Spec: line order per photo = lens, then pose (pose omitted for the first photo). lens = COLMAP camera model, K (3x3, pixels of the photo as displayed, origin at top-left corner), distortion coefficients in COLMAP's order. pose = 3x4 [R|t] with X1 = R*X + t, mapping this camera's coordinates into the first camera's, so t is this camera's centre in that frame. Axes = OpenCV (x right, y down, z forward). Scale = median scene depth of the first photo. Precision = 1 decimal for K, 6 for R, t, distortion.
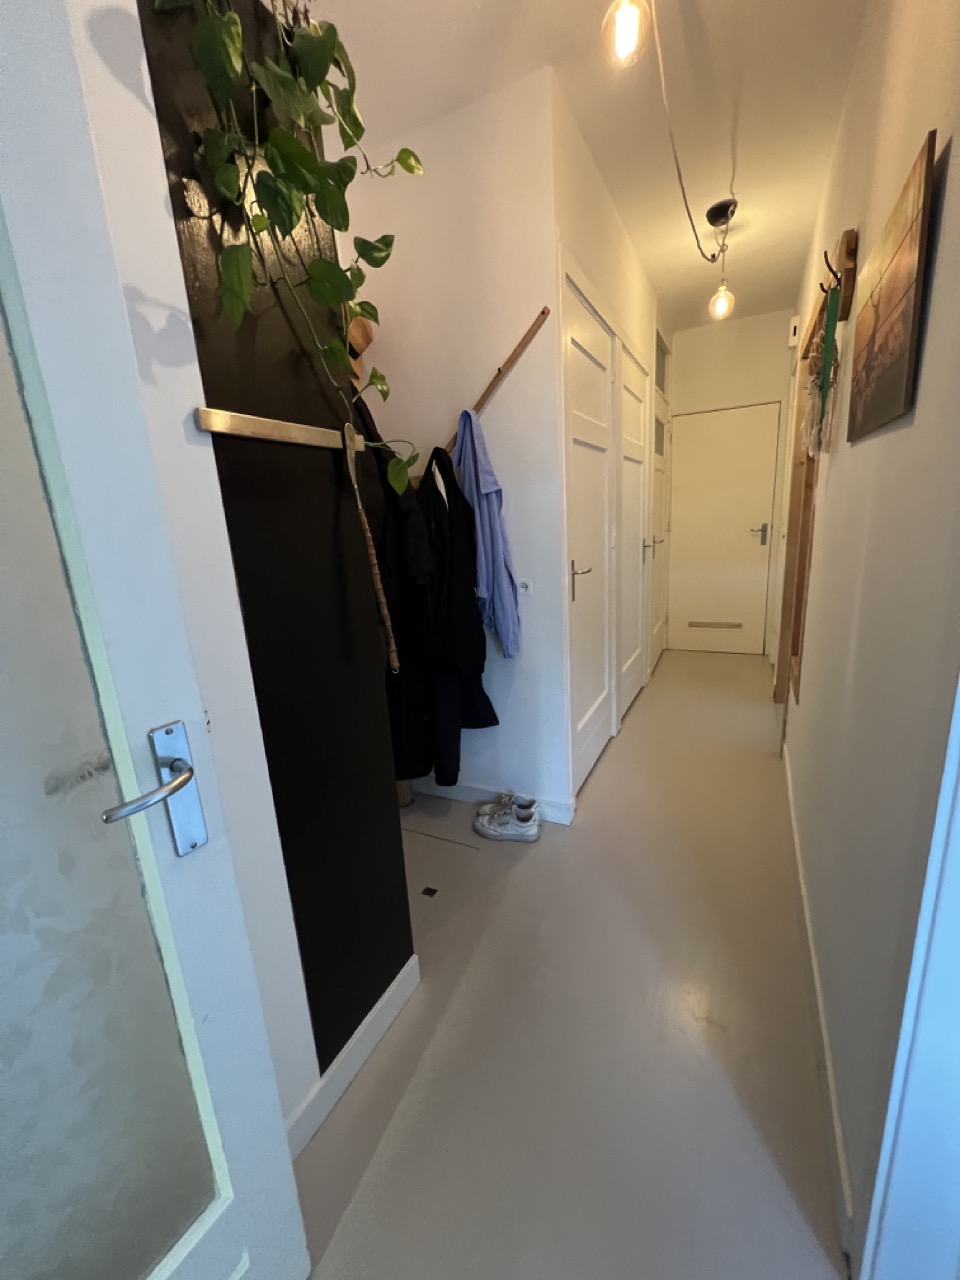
lens RADIAL K [[510.9, 0, 481.1], [0, 510.9, 638.3], [0, 0, 1]] dist [-0.000452, -0.000031]
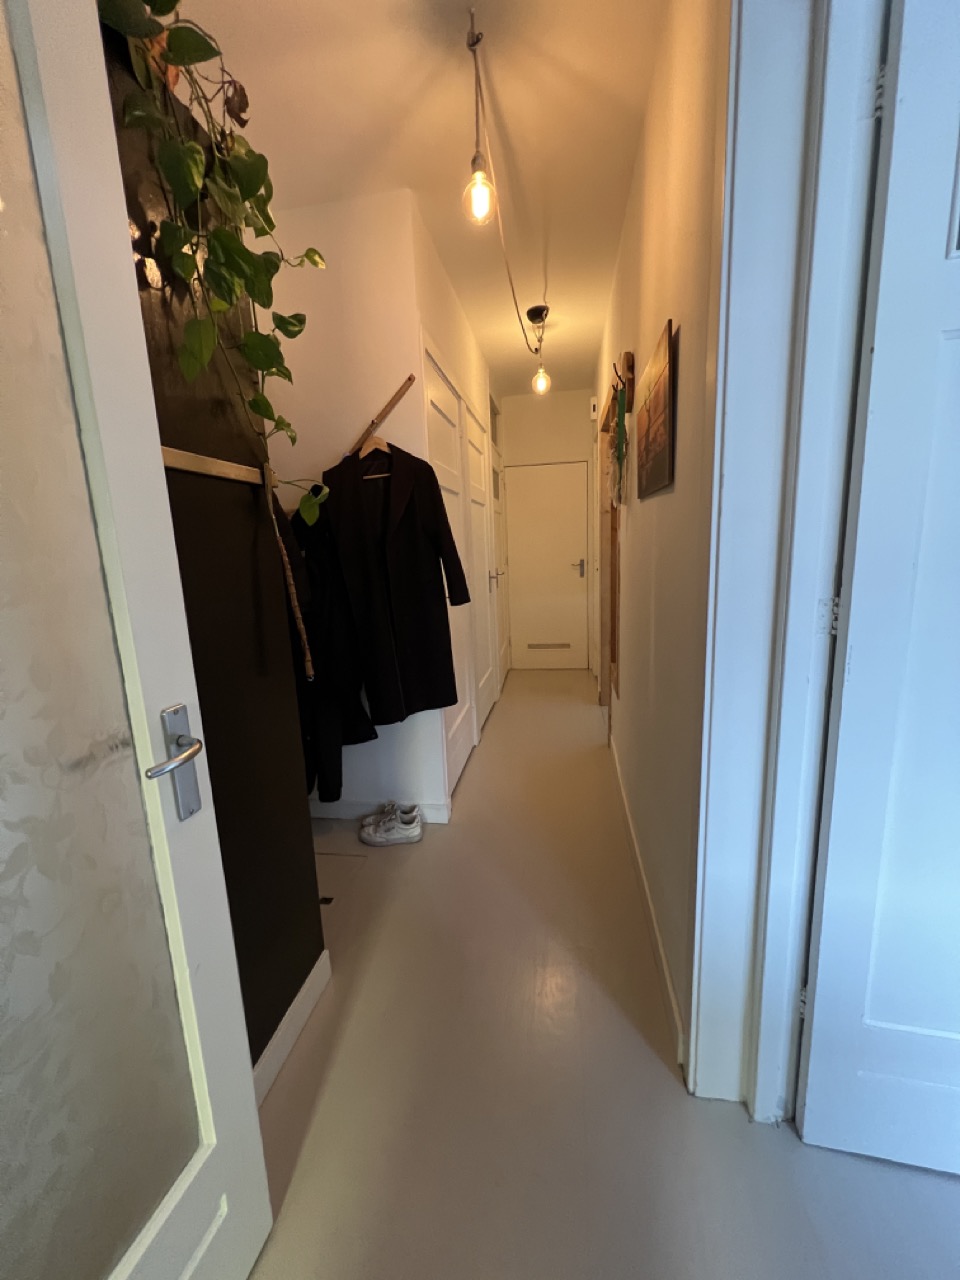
lens RADIAL K [[510.9, 0, 481.6], [0, 510.9, 637.8], [0, 0, 1]] dist [-0.000452, -0.000031]
pose [[0.951611, -0.034683, 0.305340, -0.151039], [0.055411, 0.996690, -0.059480, 0.063109], [-0.302267, 0.073521, 0.950384, -0.199249]]
